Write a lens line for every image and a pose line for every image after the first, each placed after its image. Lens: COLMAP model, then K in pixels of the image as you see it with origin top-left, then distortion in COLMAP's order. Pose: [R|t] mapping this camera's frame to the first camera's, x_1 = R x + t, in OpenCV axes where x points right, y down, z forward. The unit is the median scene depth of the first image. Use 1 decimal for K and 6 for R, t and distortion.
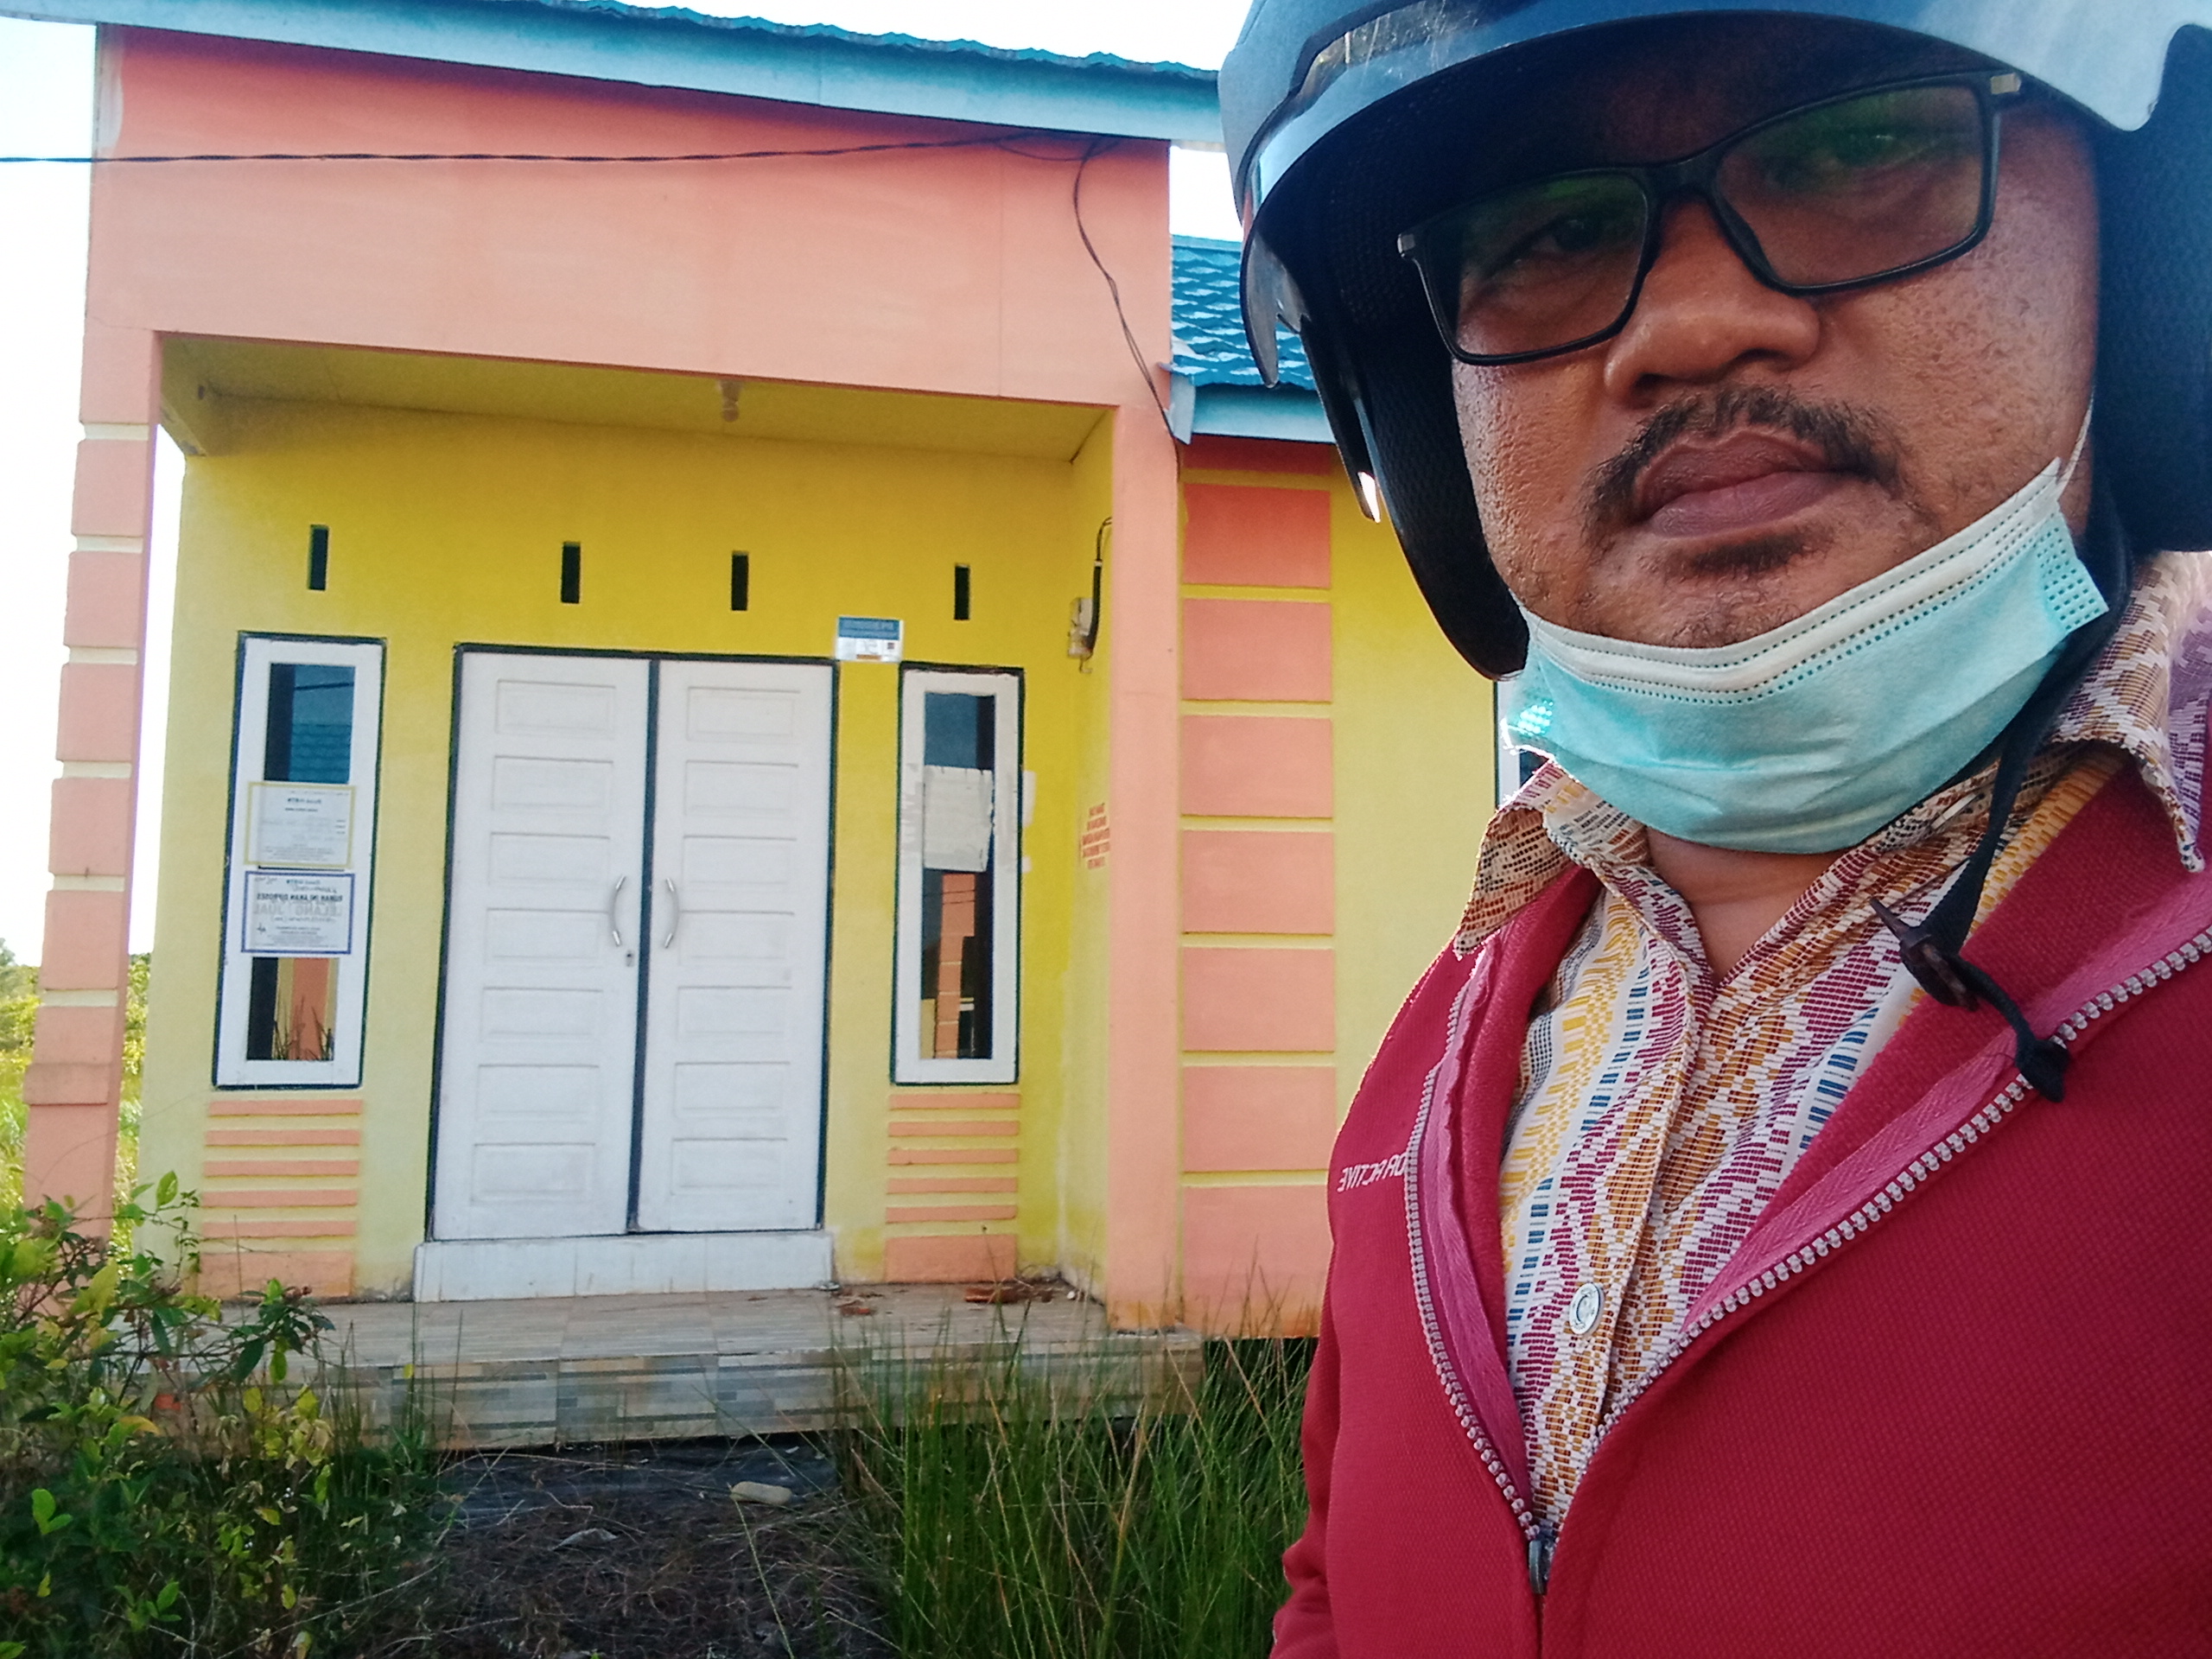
lens RADIAL K [[865.3, 0, 1106.0], [0, 865.3, 829.5], [0, 0, 1]] dist [-0.001236, -0.000041]
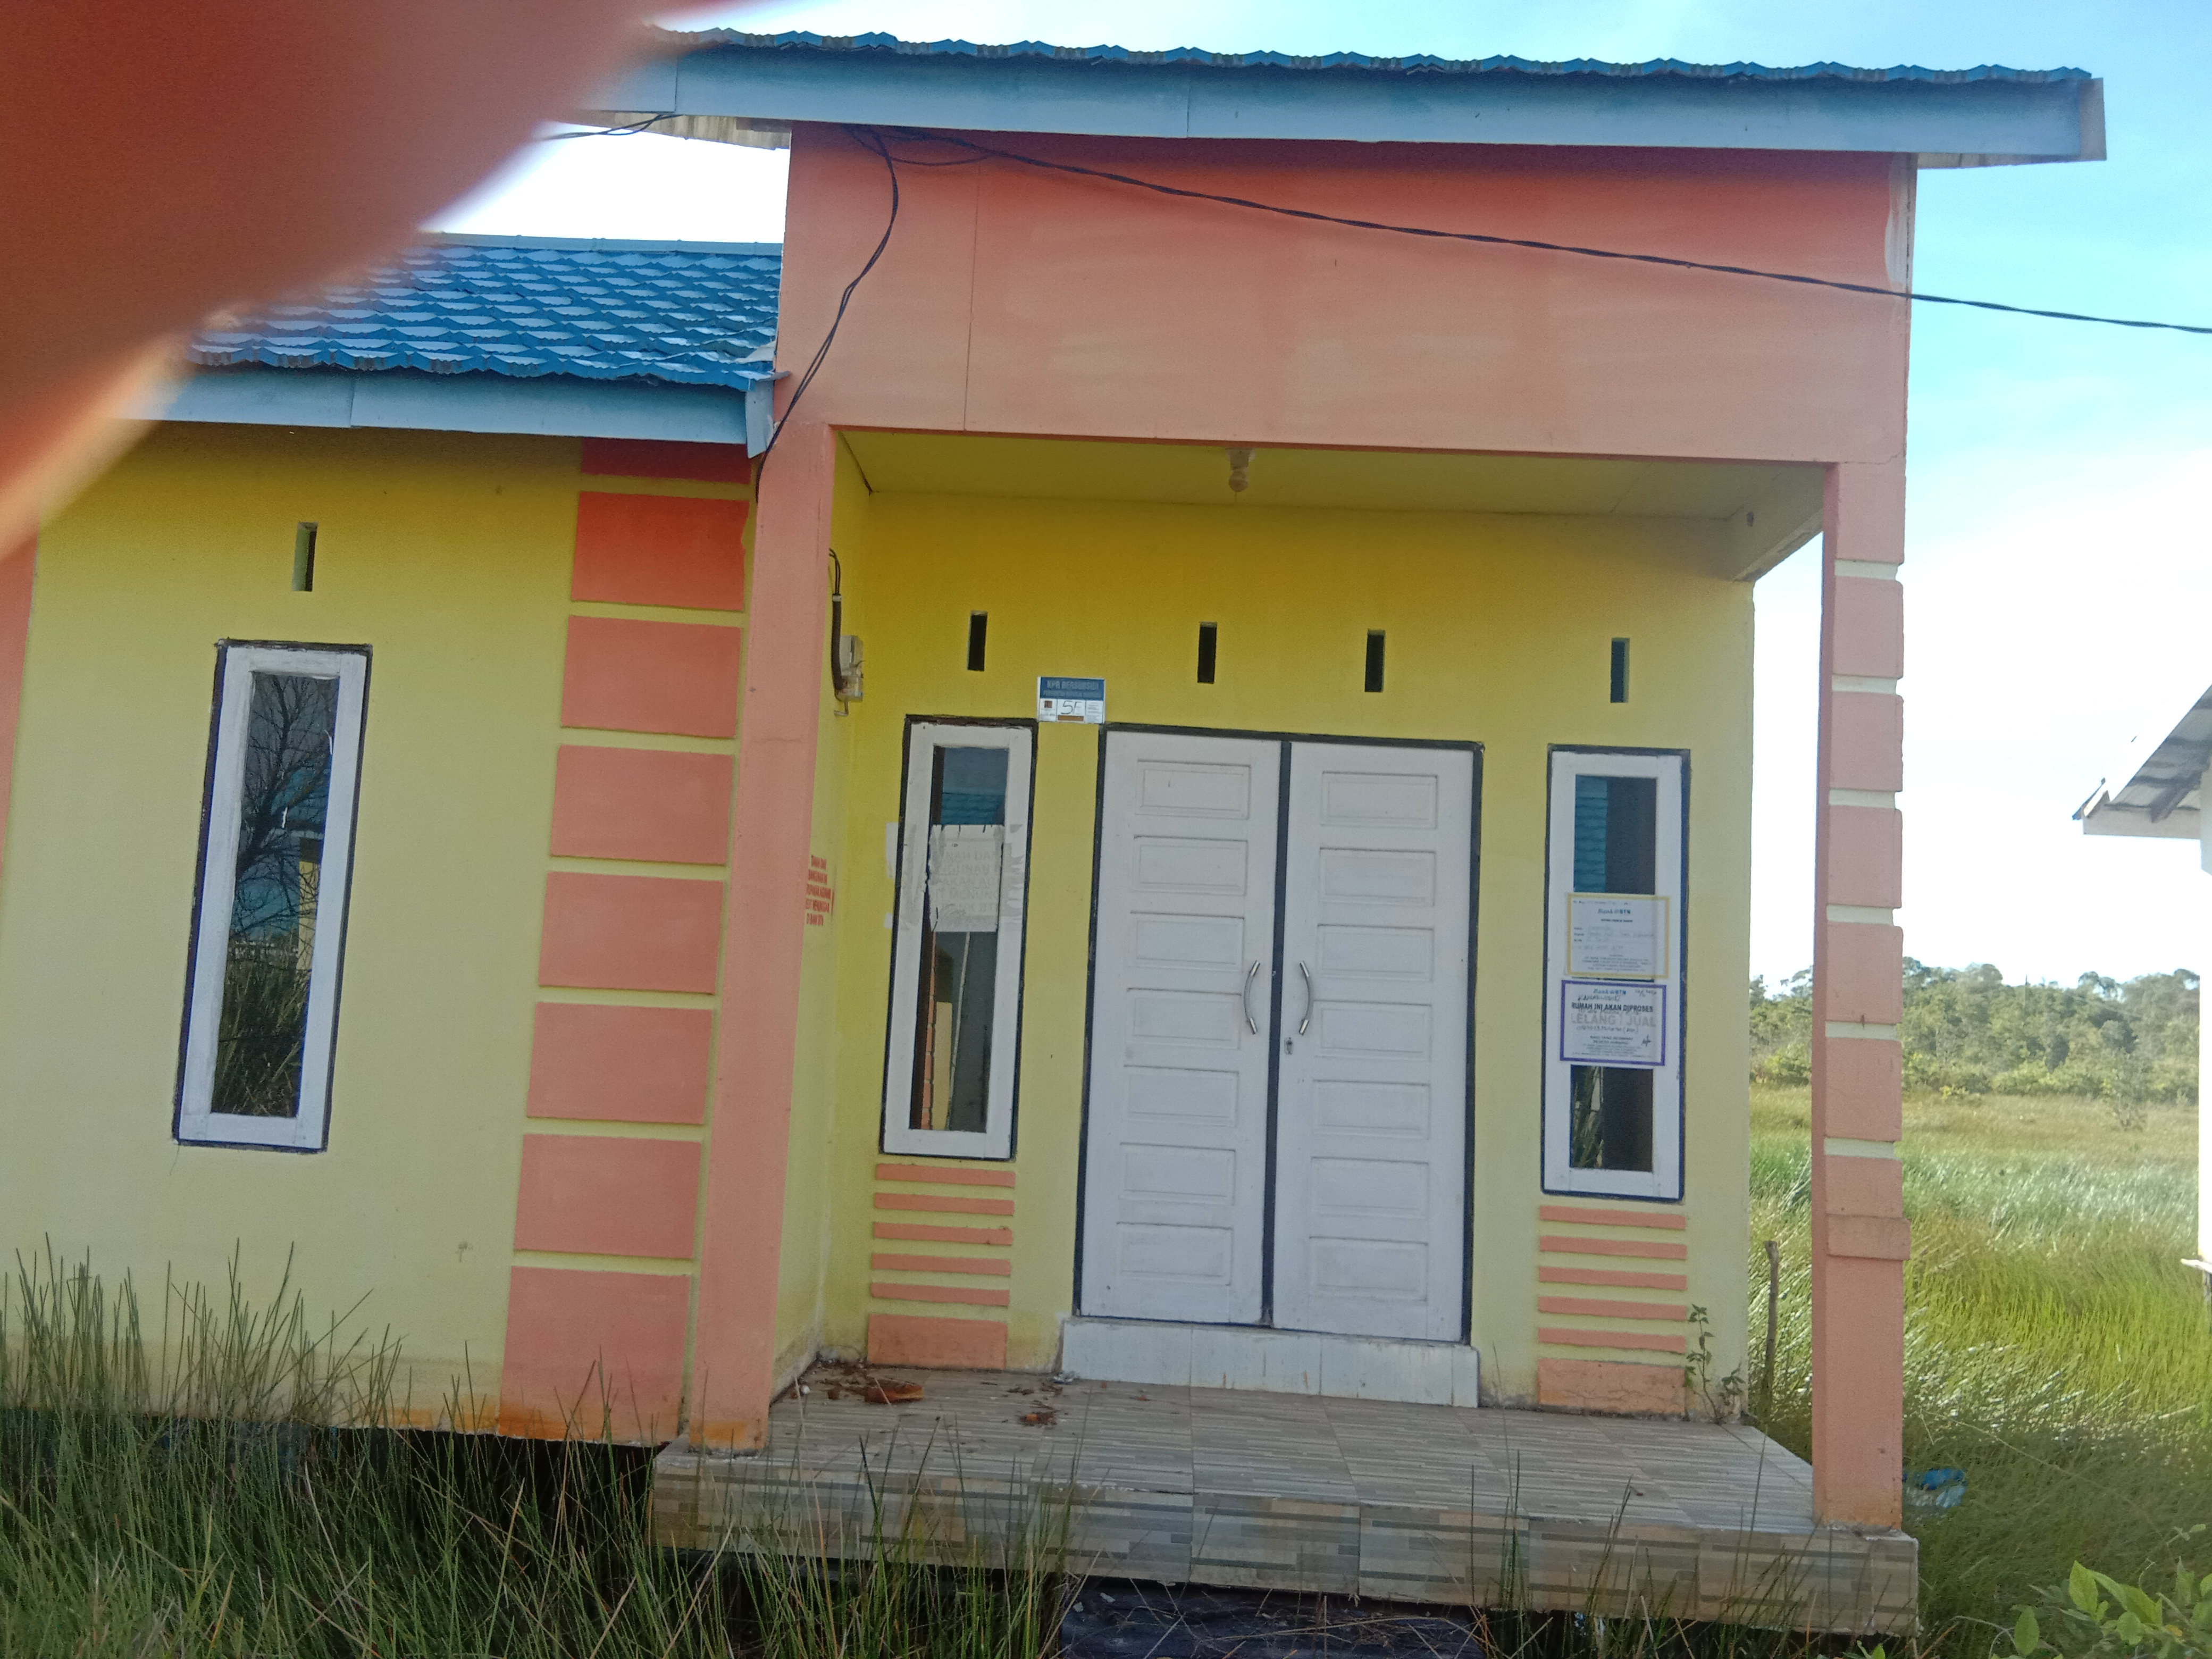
lens RADIAL K [[918.3, 0, 1105.6], [0, 918.3, 893.1], [0, 0, 1]] dist [0.034612, 0.000057]
pose [[0.992112, 0.033482, -0.120800, -0.597414], [-0.034140, 0.999411, -0.003375, -0.013223], [0.120616, 0.007473, 0.992671, -0.063724]]
